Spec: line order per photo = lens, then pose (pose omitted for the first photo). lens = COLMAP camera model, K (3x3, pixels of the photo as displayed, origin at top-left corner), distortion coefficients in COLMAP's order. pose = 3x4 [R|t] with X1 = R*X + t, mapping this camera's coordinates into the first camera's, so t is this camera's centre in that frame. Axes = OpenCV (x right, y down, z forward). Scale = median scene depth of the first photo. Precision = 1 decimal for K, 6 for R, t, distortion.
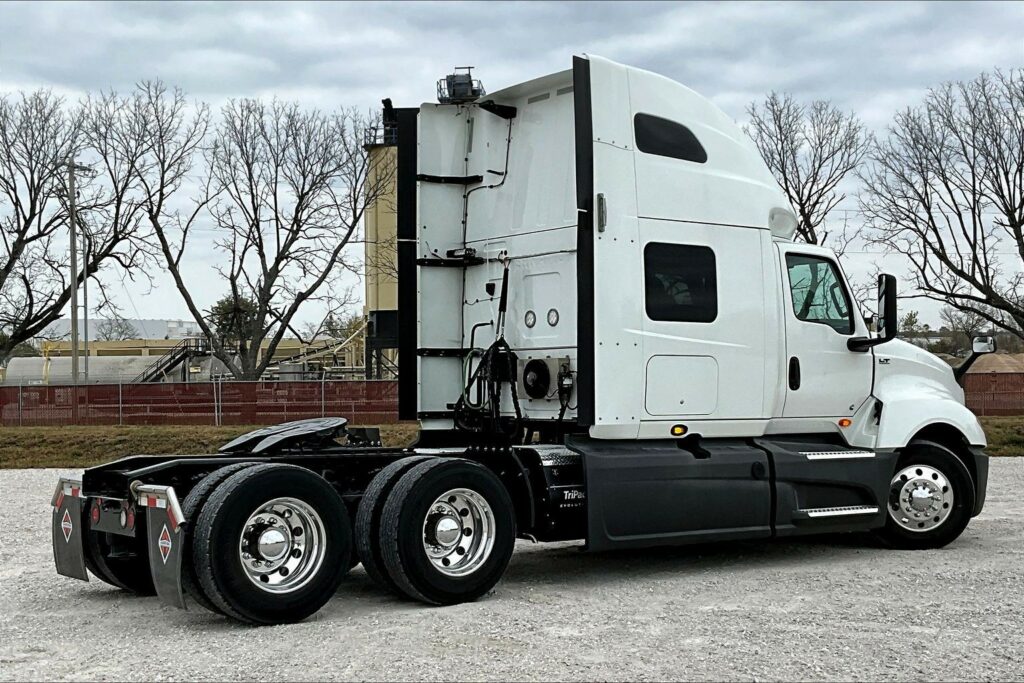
lens RADIAL K [[1450.0, 0, 521.5], [0, 1450.0, 339.8], [0, 0, 1]] dist [0.086874, 0.000000]
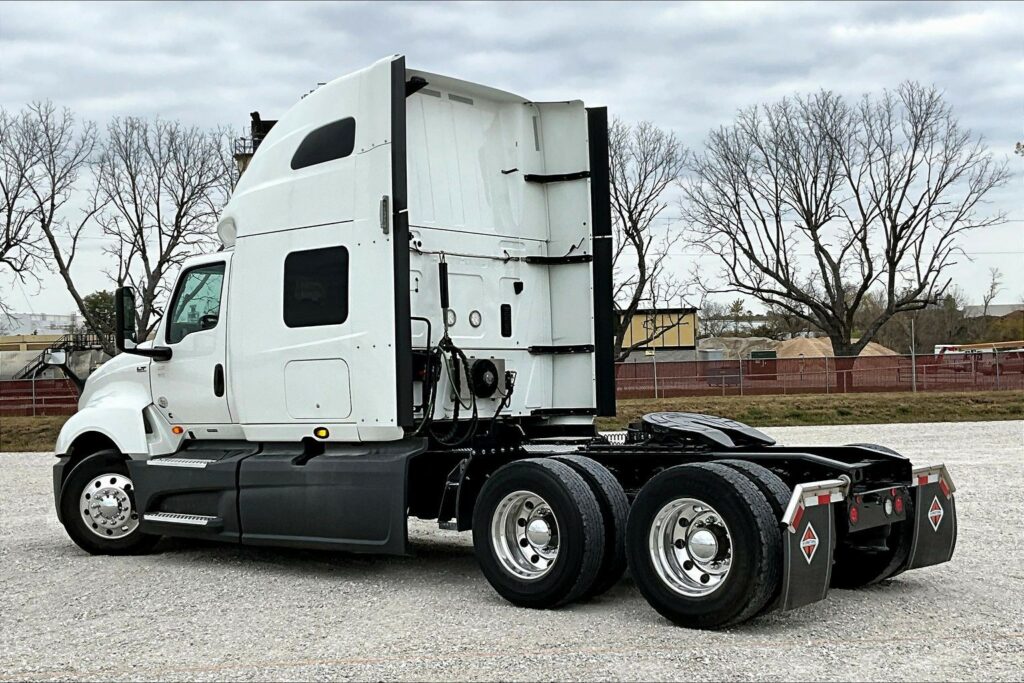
lens RADIAL K [[1450.0, 0, 505.2], [0, 1450.0, 341.2], [0, 0, 1]] dist [0.086874, 0.000000]
pose [[0.995713, -0.012692, 0.091621, -0.009848], [0.011623, 0.999858, 0.012194, -0.006559], [-0.091763, -0.011077, 0.995719, -0.122223]]
